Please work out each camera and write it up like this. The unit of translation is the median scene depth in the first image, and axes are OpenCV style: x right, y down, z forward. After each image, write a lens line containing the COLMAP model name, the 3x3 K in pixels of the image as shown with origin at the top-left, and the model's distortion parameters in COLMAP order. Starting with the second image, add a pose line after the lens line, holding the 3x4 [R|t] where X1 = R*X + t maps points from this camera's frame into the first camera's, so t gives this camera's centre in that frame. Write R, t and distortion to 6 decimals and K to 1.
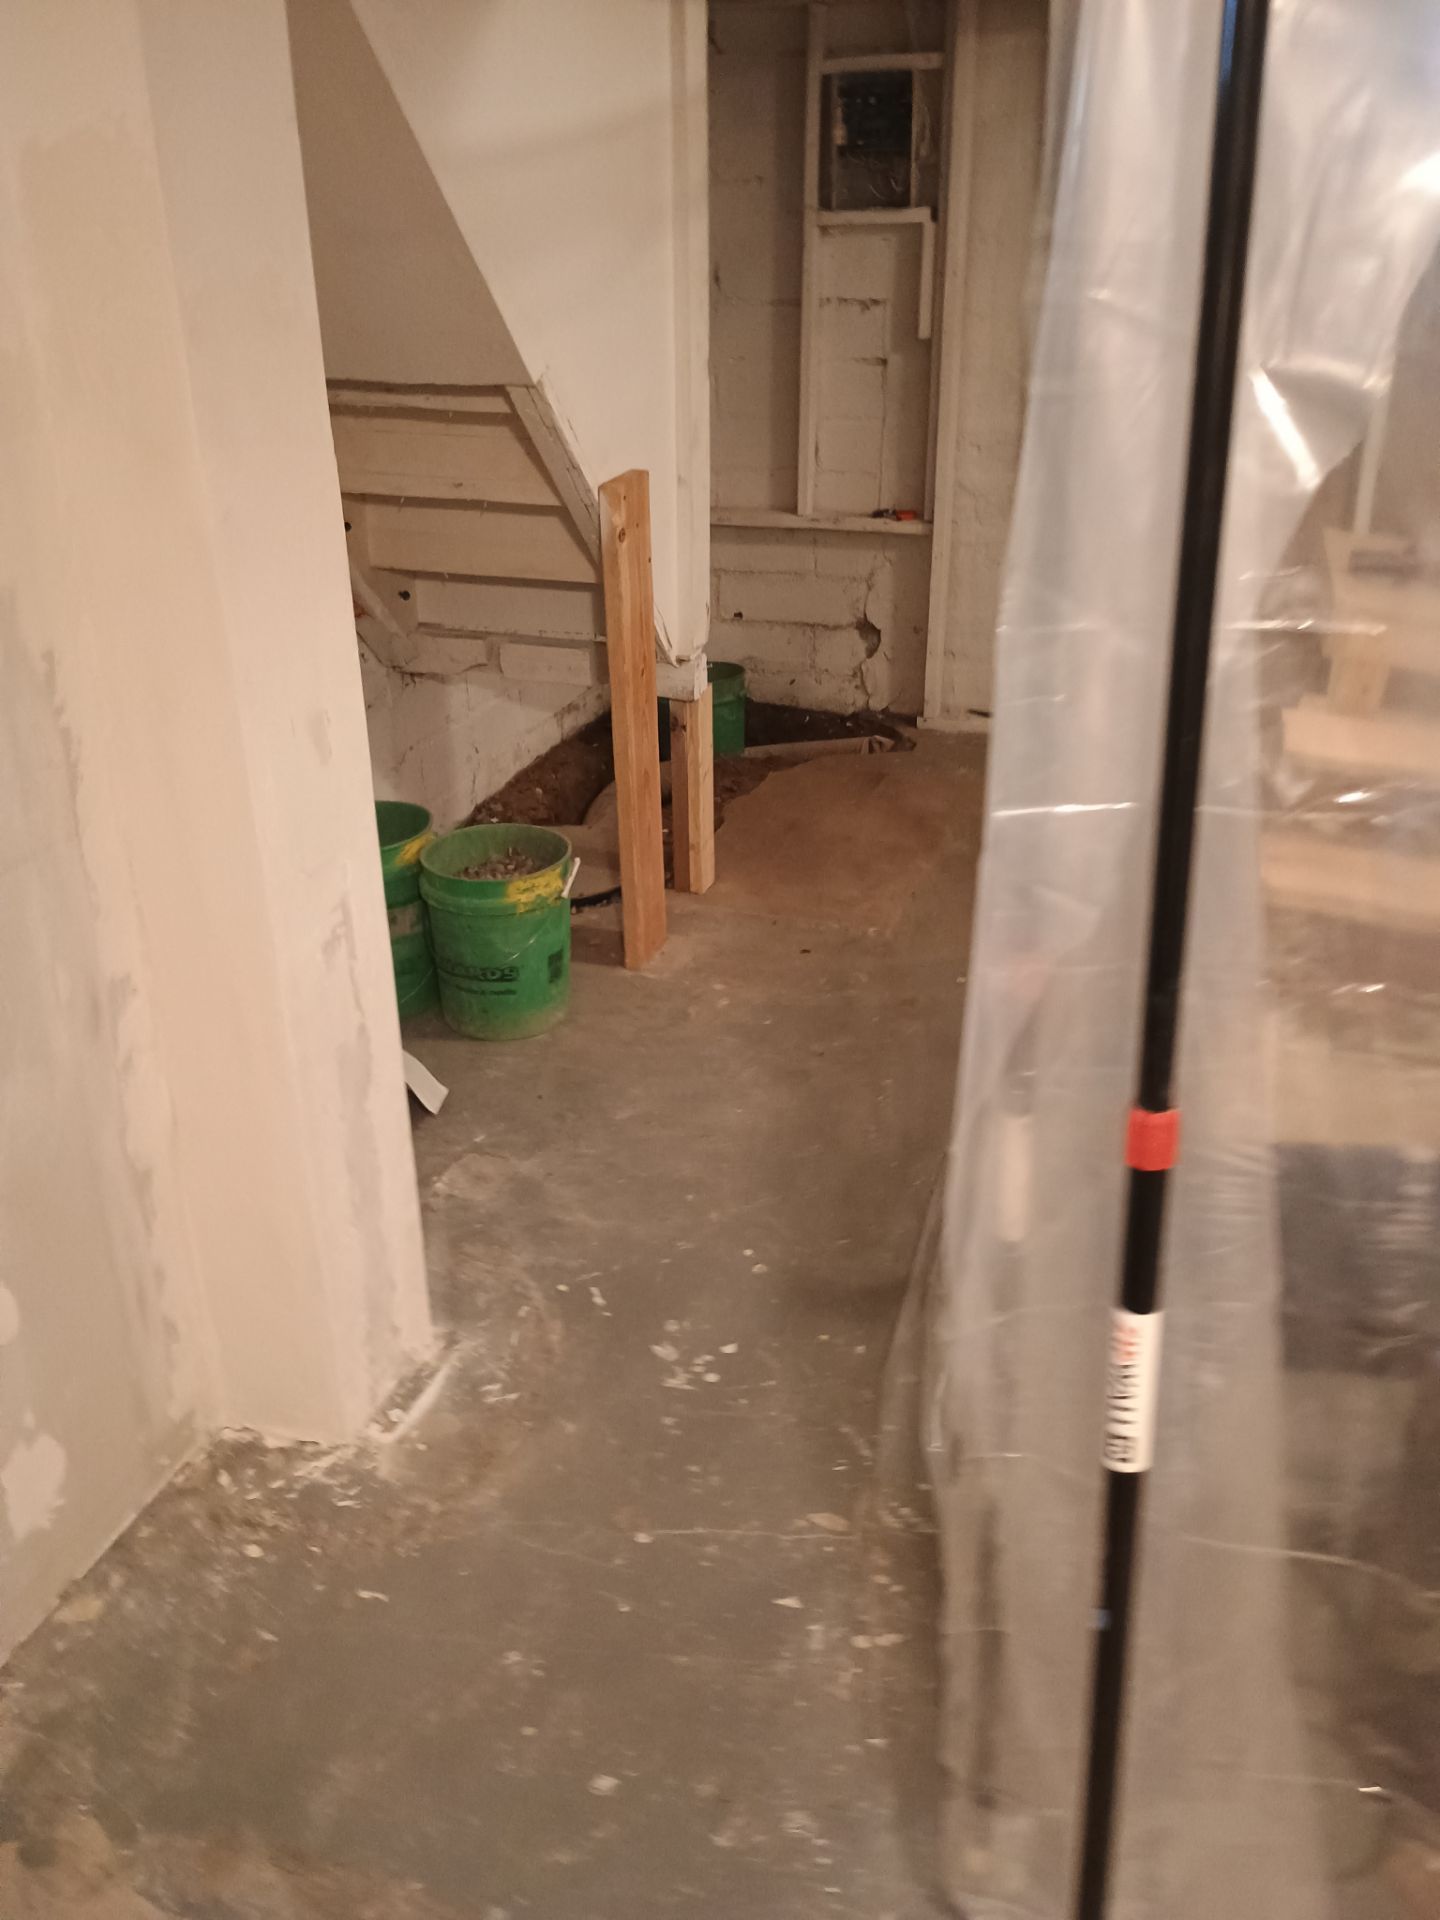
lens RADIAL K [[1677.4, 0, 735.3], [0, 1677.4, 958.3], [0, 0, 1]] dist [0.051820, -0.035028]
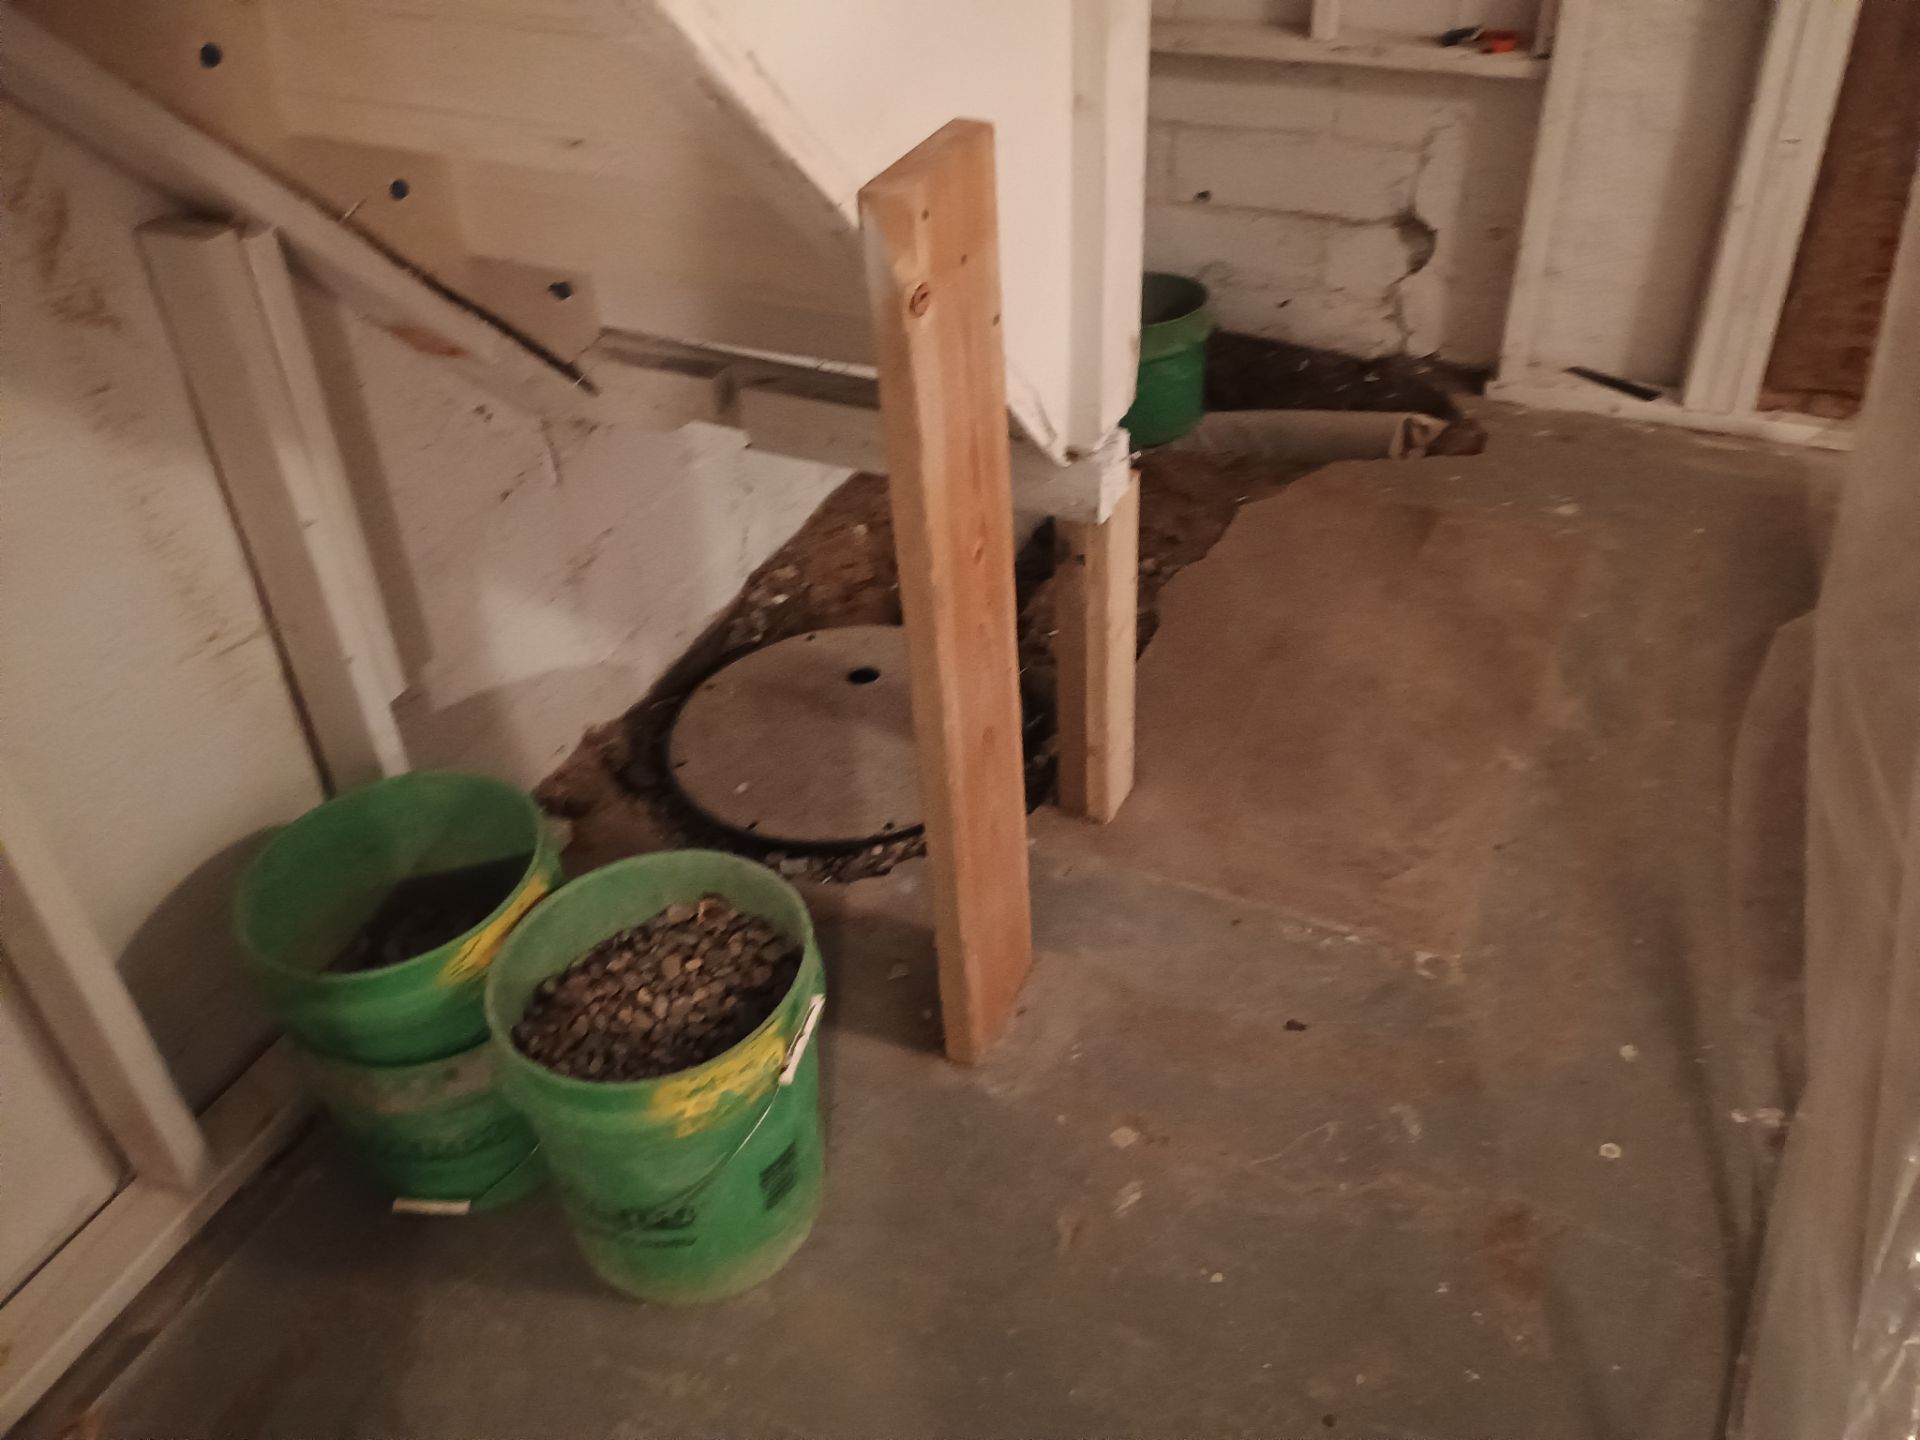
lens RADIAL K [[1753.4, 0, 979.3], [0, 1753.4, 718.7], [0, 0, 1]] dist [0.049945, -0.031653]
pose [[0.992973, 0.044479, -0.109666, 0.000077], [-0.024093, 0.983252, 0.180651, -0.139650], [0.115864, -0.176740, 0.977414, 0.340188]]
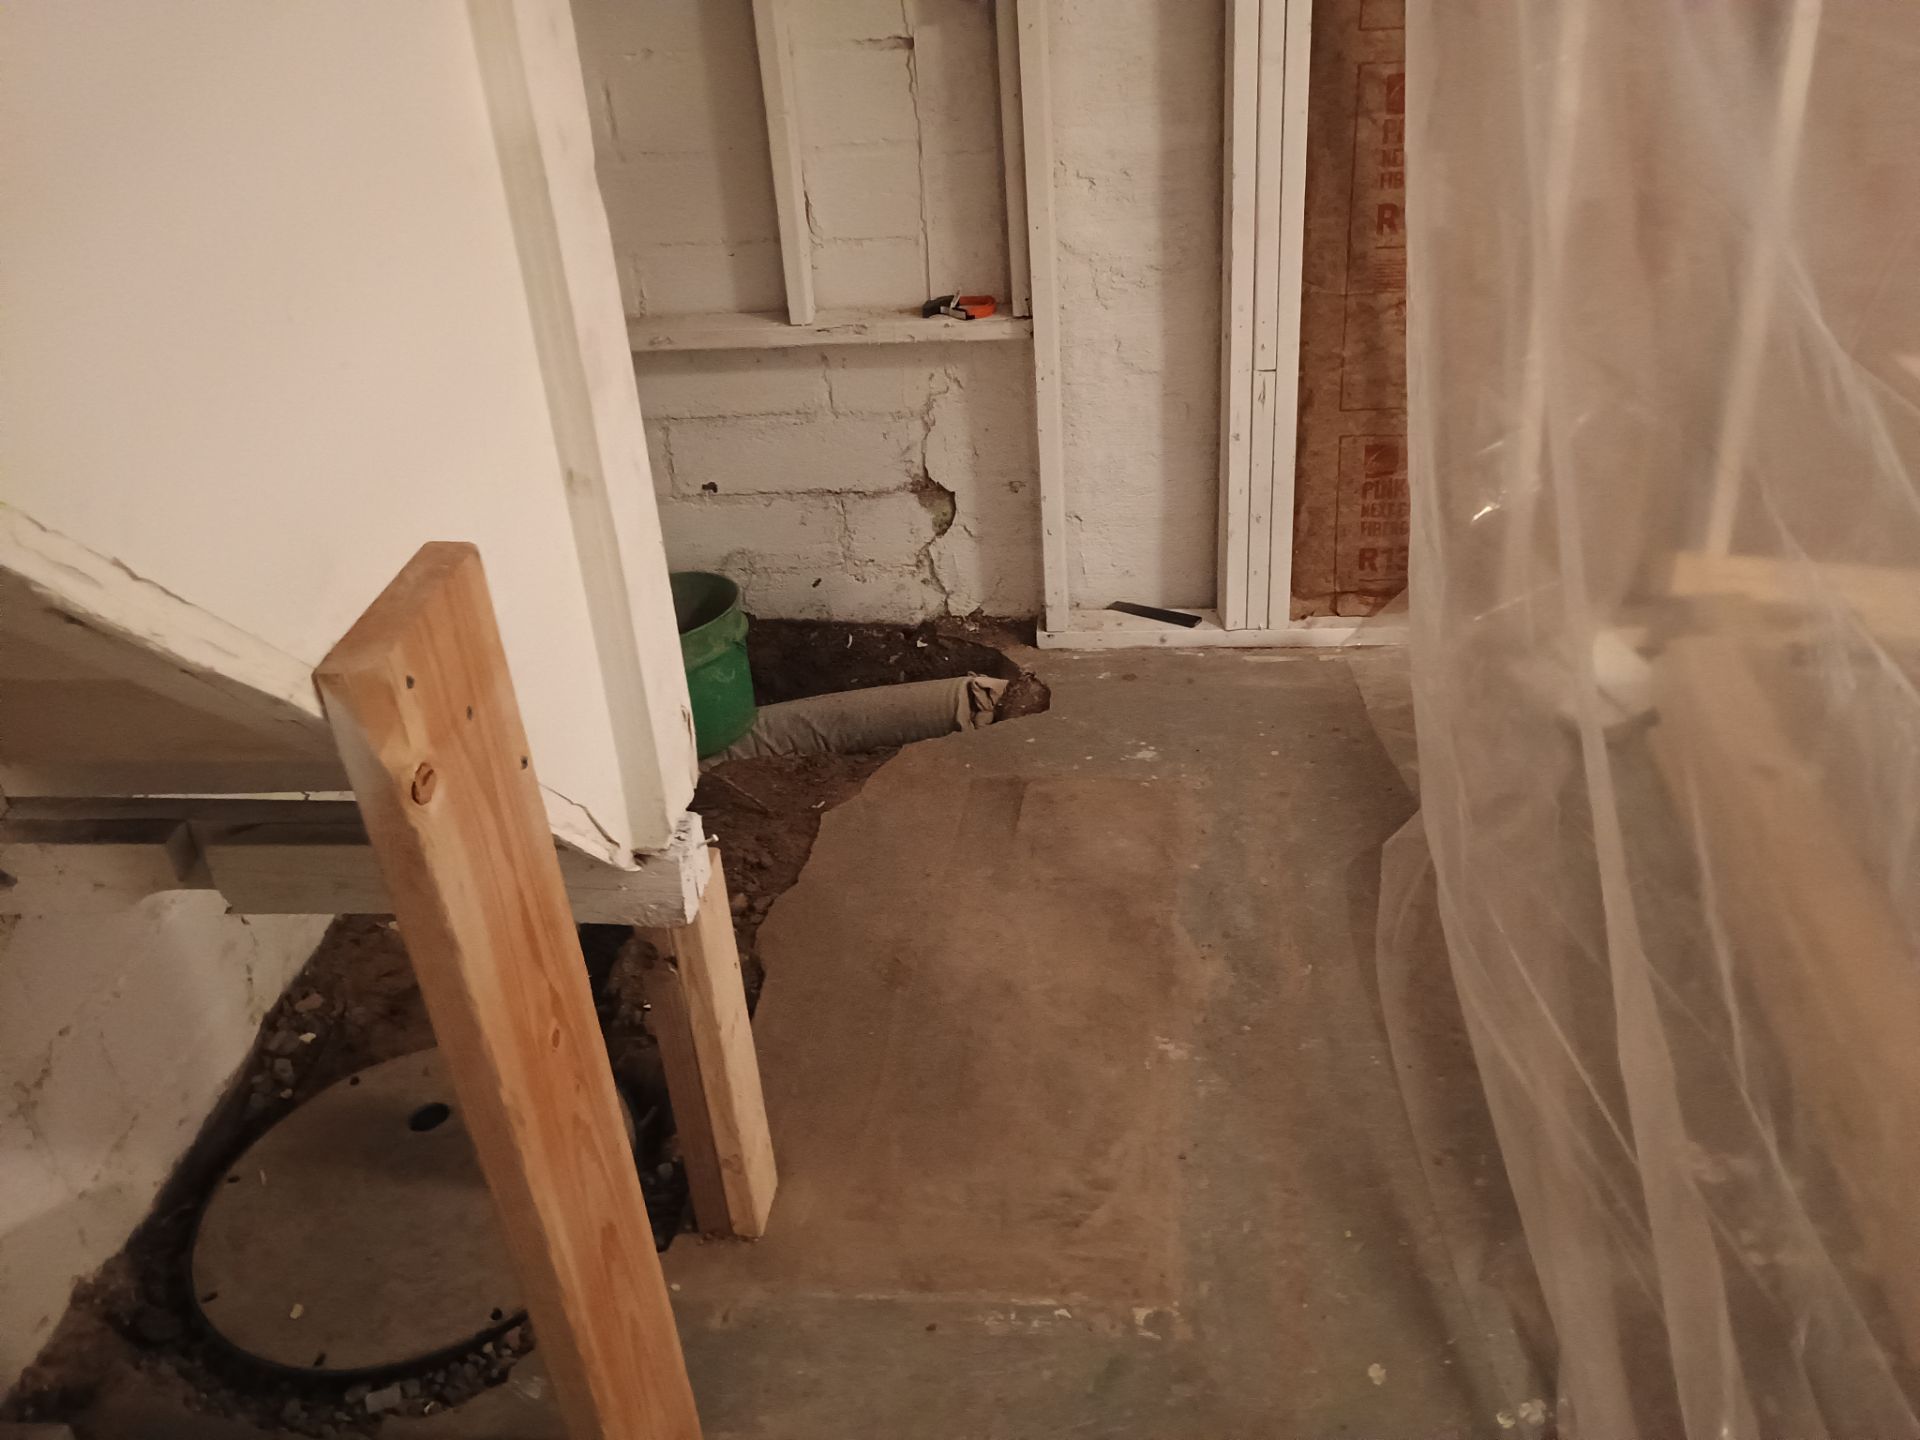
lens RADIAL K [[1753.4, 0, 1019.2], [0, 1753.4, 740.1], [0, 0, 1]] dist [0.049945, -0.031653]
pose [[0.975221, -0.152770, 0.160019, -0.004850], [0.140369, 0.986340, 0.086194, -0.166749], [-0.171001, -0.061596, 0.983344, 0.395122]]
